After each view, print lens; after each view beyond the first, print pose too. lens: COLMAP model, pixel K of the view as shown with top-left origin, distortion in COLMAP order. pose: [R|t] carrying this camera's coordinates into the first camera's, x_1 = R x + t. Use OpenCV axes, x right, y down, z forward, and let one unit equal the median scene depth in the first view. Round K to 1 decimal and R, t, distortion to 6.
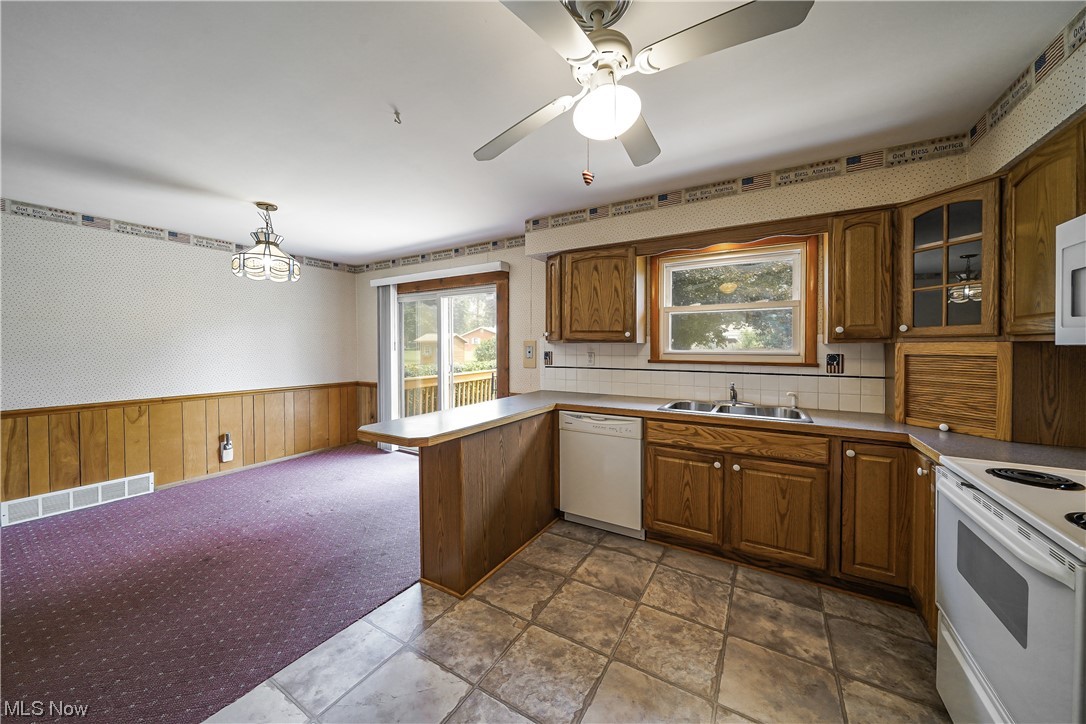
lens RADIAL K [[380.1, 0, 539.5], [0, 380.1, 353.9], [0, 0, 1]] dist [-0.005749, -0.000009]
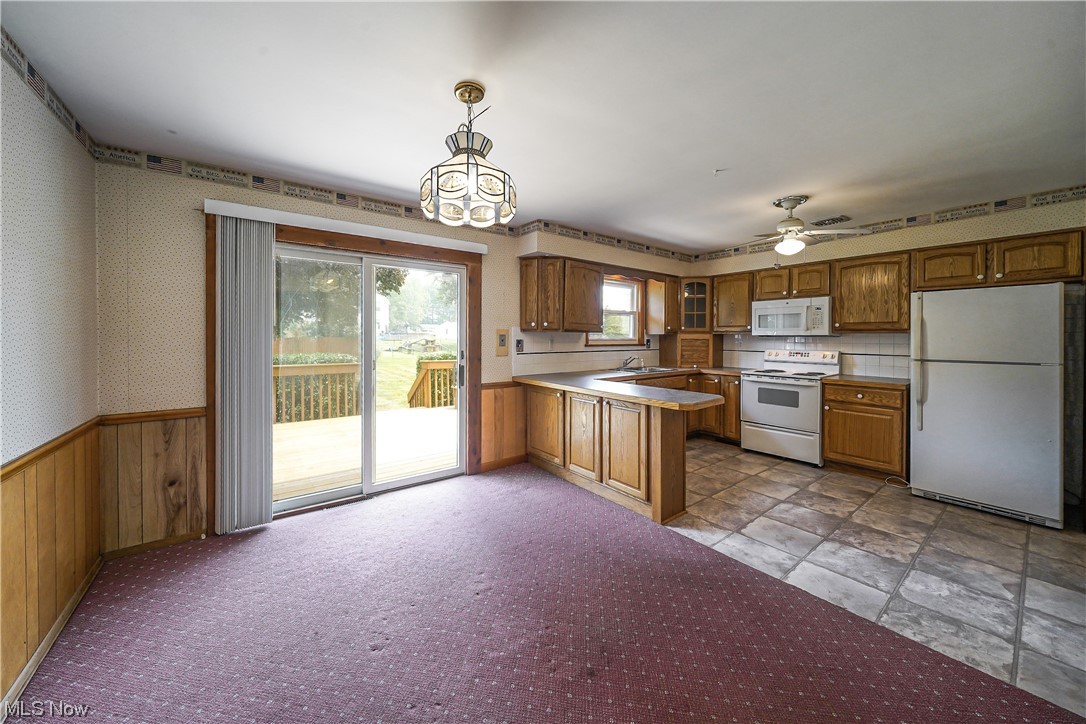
lens RADIAL K [[382.7, 0, 540.9], [0, 382.7, 341.4], [0, 0, 1]] dist [-0.006543, -0.000045]
pose [[0.369593, -0.012561, 0.929109, -1.654598], [0.015601, 0.999852, 0.007311, -0.014618], [-0.929063, 0.011793, 0.369734, 0.926347]]
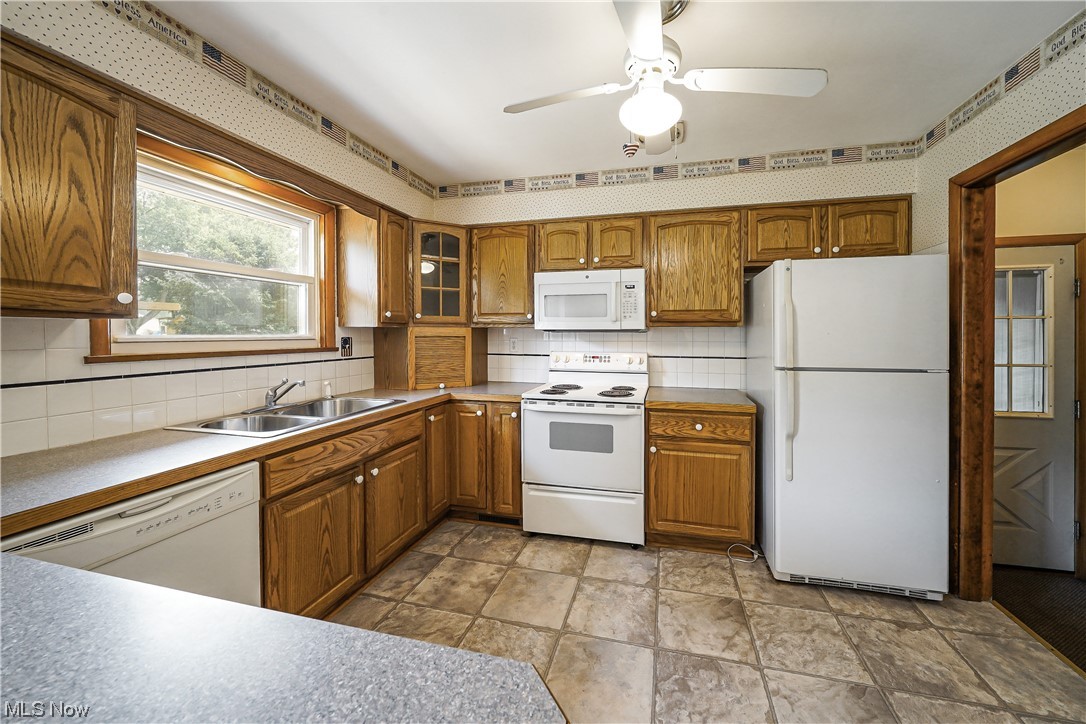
lens RADIAL K [[392.7, 0, 573.3], [0, 392.7, 337.5], [0, 0, 1]] dist [-0.001082, 0.000016]
pose [[-0.304481, -0.011632, 0.952448, -0.474664], [0.016317, 0.999715, 0.017425, -0.008766], [-0.952379, 0.020847, -0.304204, 0.891929]]
